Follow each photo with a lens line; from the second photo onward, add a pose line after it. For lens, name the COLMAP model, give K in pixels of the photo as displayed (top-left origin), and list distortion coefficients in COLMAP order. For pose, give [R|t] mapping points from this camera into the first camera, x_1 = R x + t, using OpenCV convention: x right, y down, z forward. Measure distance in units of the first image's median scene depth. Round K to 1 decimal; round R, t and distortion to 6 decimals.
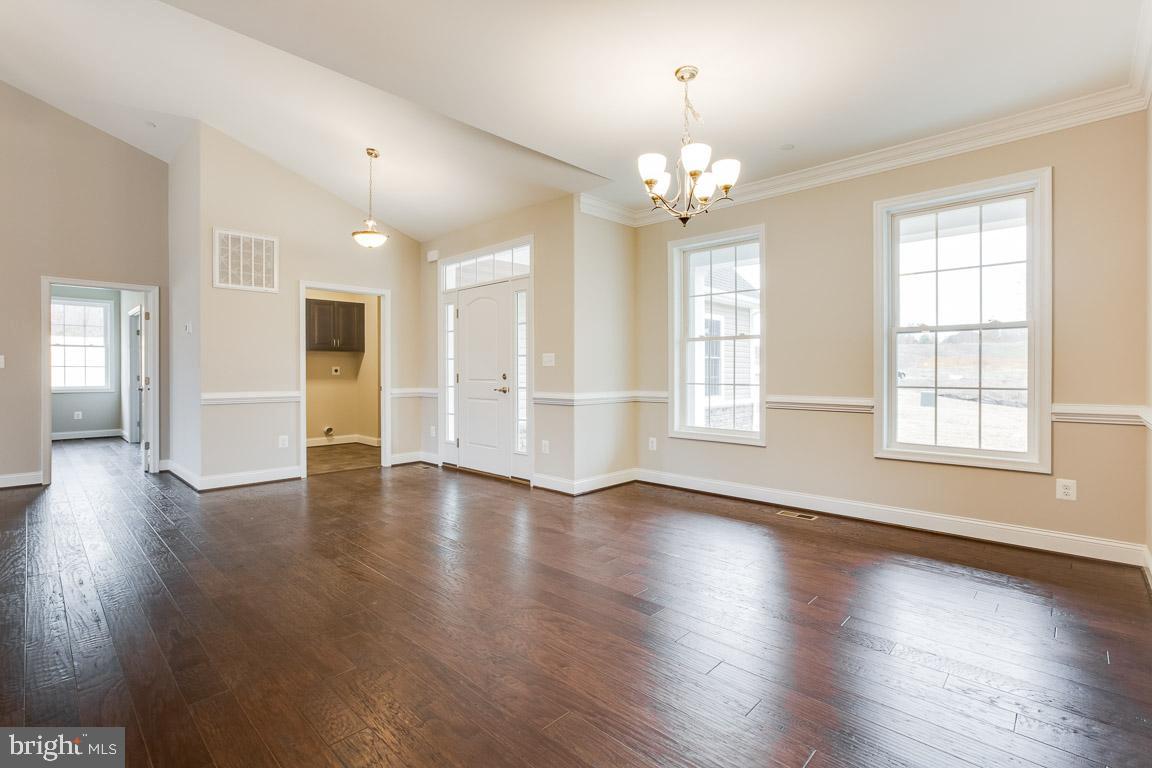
lens RADIAL K [[559.3, 0, 586.4], [0, 559.3, 369.9], [0, 0, 1]] dist [0.001849, 0.000748]
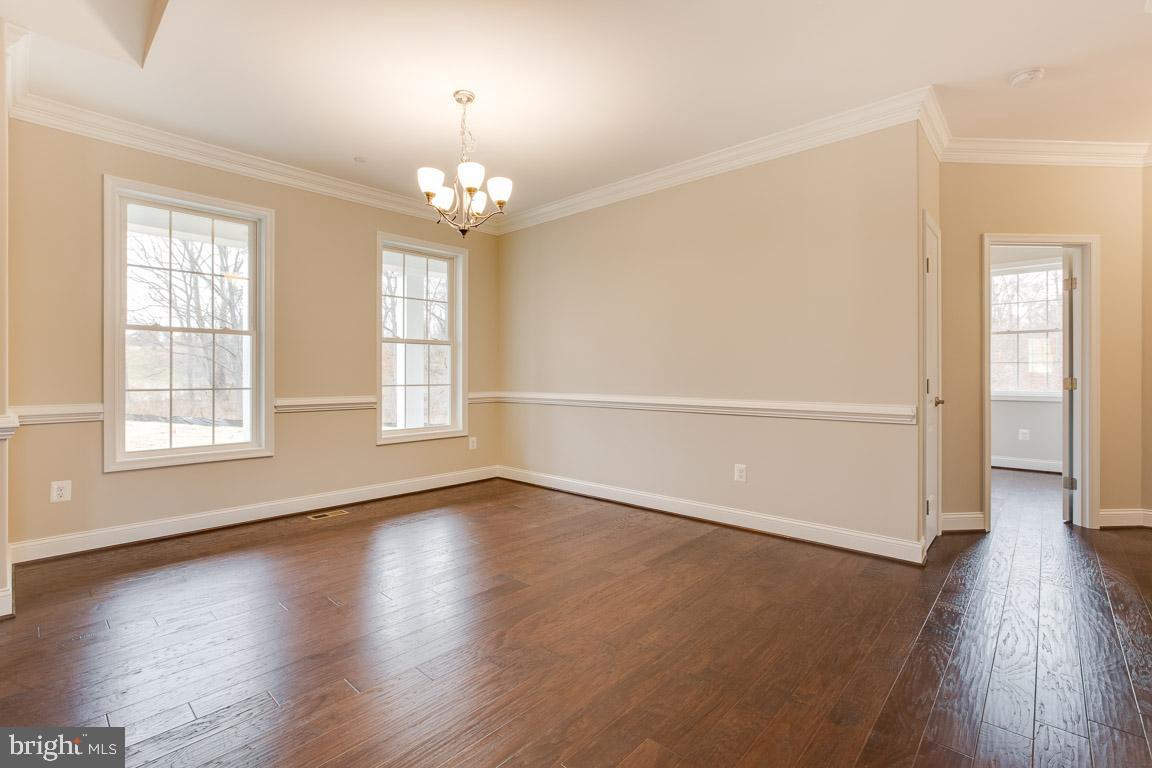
lens RADIAL K [[532.9, 0, 581.0], [0, 532.9, 375.8], [0, 0, 1]] dist [-0.025231, 0.014699]
pose [[-0.030860, -0.003279, 0.999518, -0.482188], [-0.003941, 0.999987, 0.003159, 0.002611], [-0.999516, -0.003842, -0.030873, 0.462651]]
